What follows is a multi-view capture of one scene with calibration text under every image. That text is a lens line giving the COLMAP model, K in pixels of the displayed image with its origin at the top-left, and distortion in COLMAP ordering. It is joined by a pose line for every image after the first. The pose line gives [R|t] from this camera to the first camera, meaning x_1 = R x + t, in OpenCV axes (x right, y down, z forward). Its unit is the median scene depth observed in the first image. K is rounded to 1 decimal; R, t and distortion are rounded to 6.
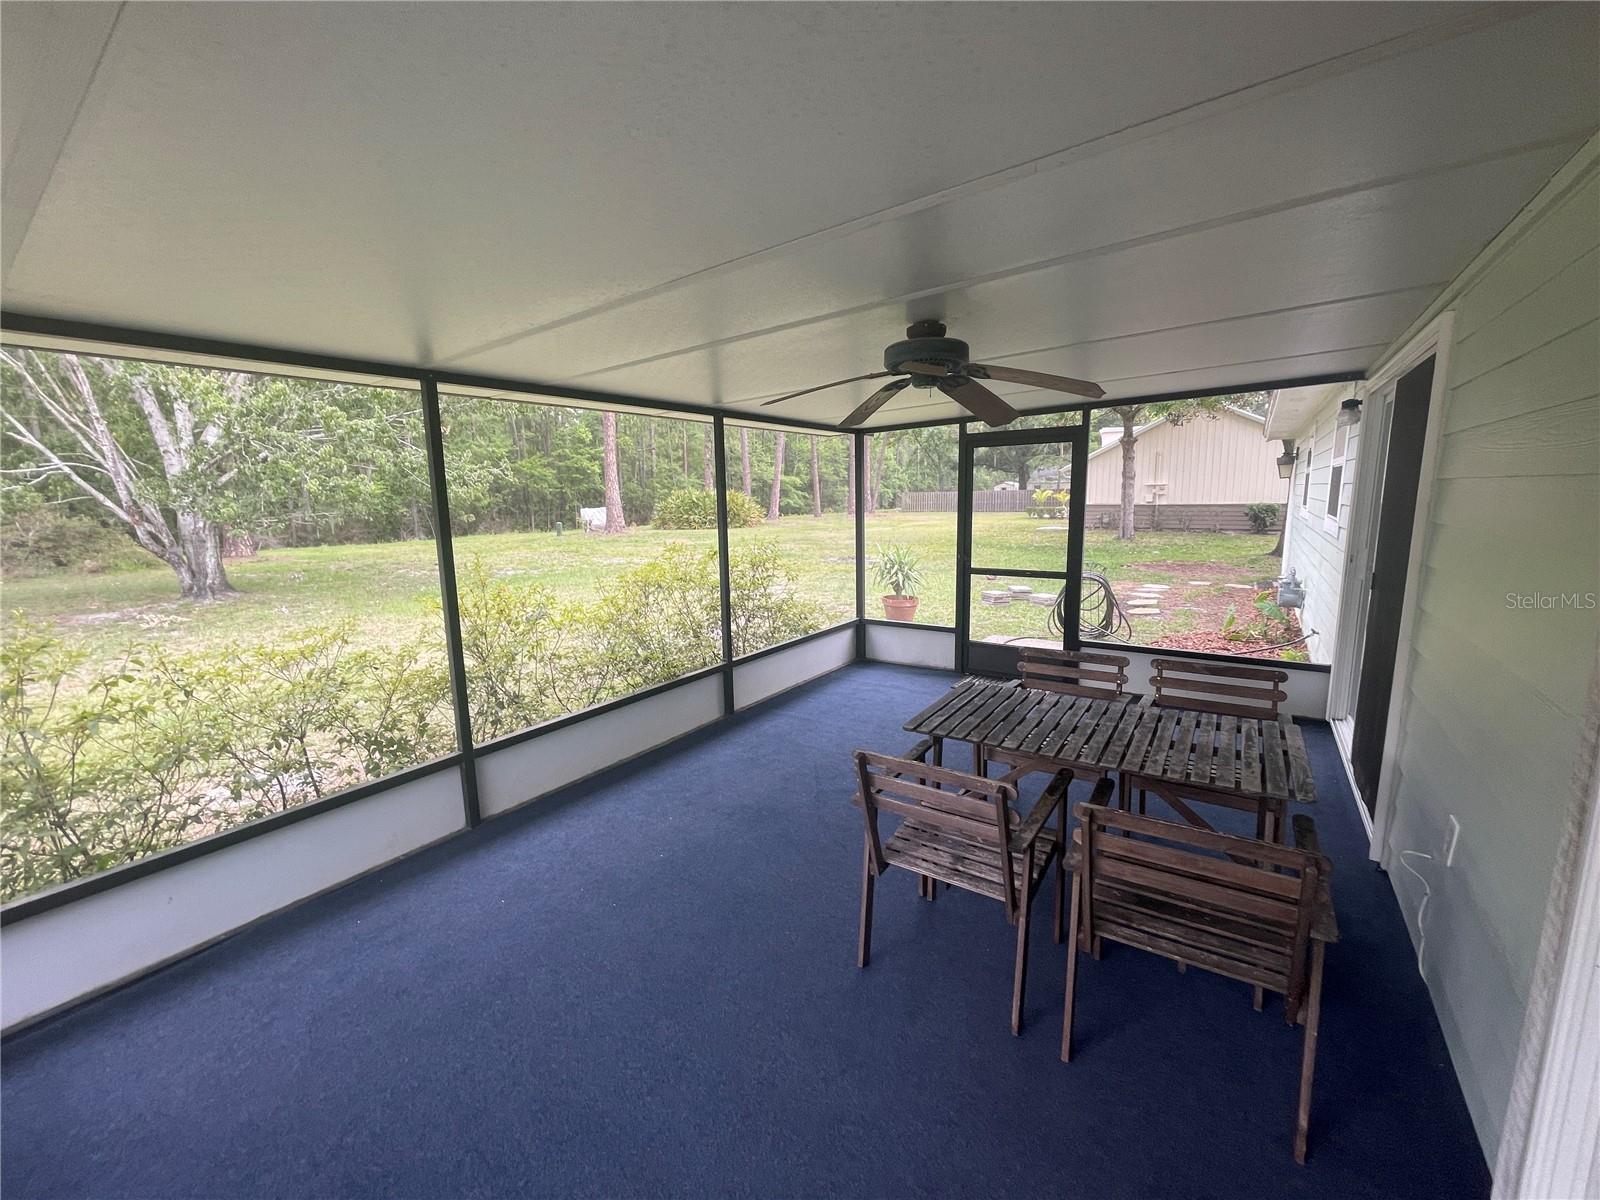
lens RADIAL K [[646.7, 0, 813.1], [0, 646.7, 601.2], [0, 0, 1]] dist [-0.001616, 0.000065]
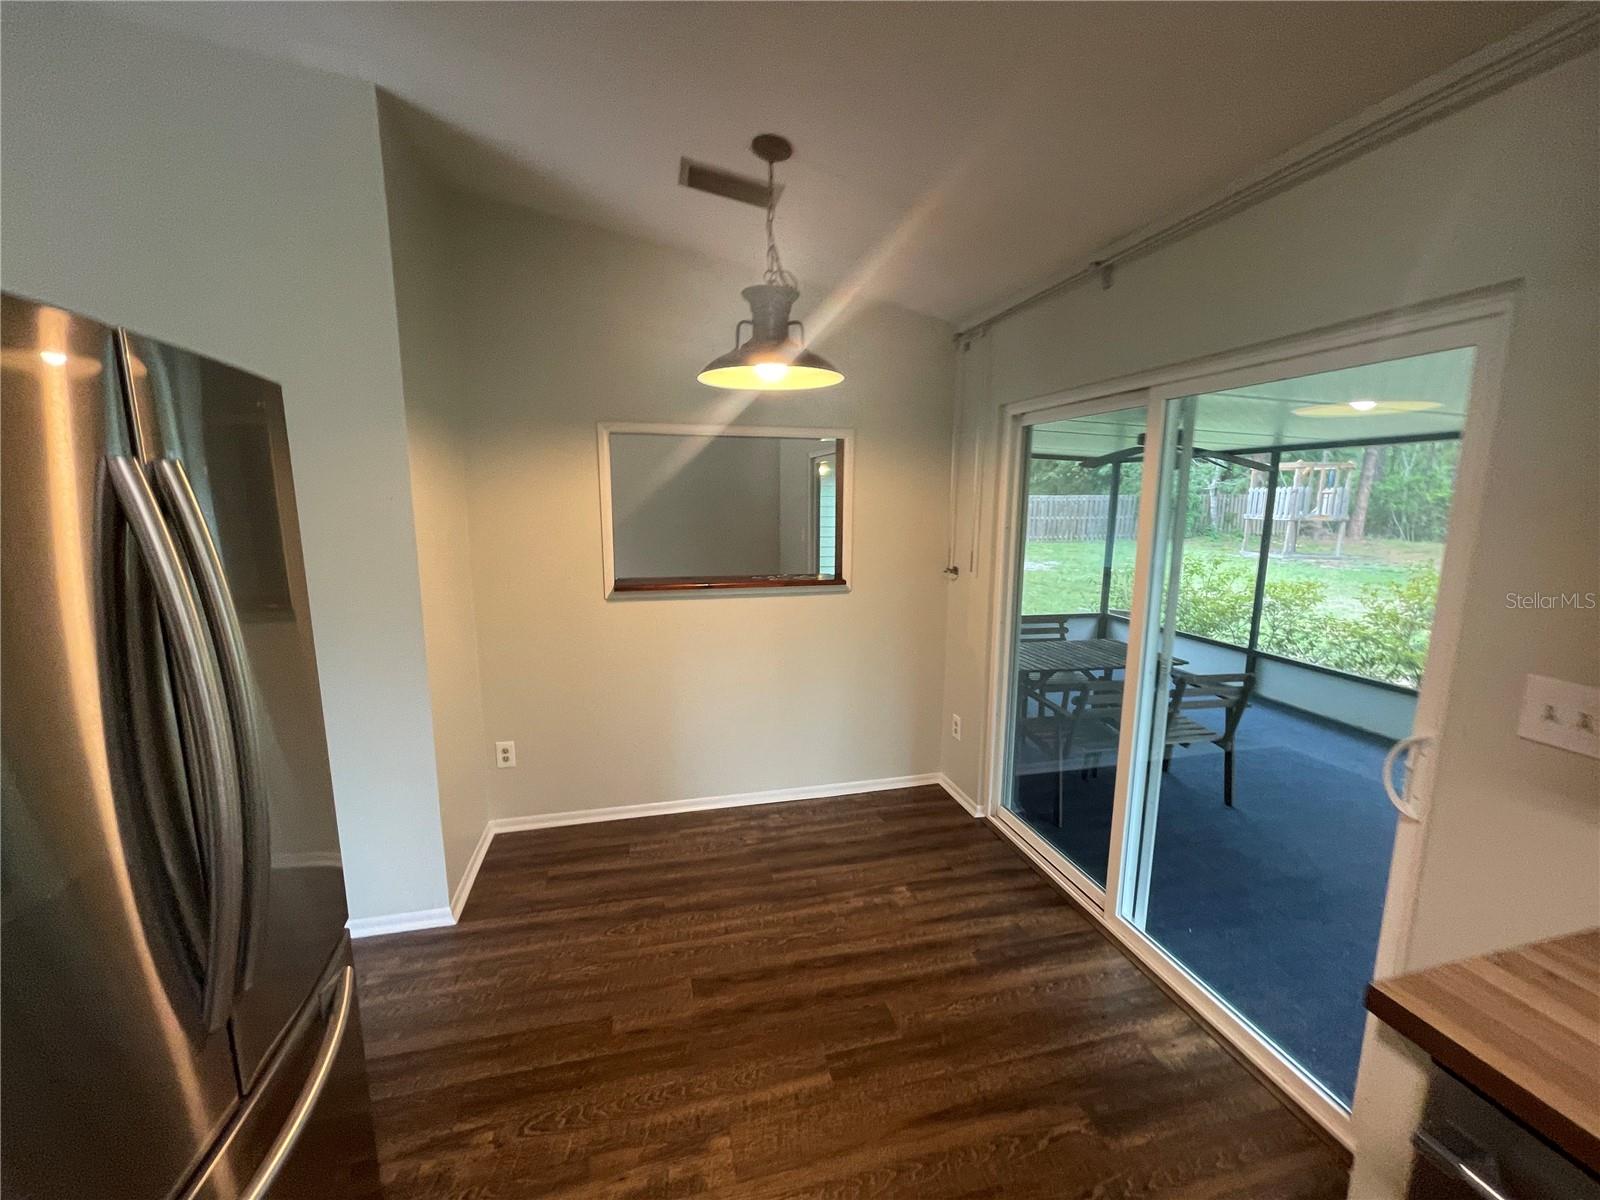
lens RADIAL K [[646.7, 0, 790.1], [0, 646.7, 599.7], [0, 0, 1]] dist [-0.001616, 0.000065]
pose [[-0.673208, 0.133972, -0.727215, 1.642259], [-0.109326, 0.954610, 0.277071, -0.265329], [0.731327, 0.266030, -0.628004, 1.137104]]
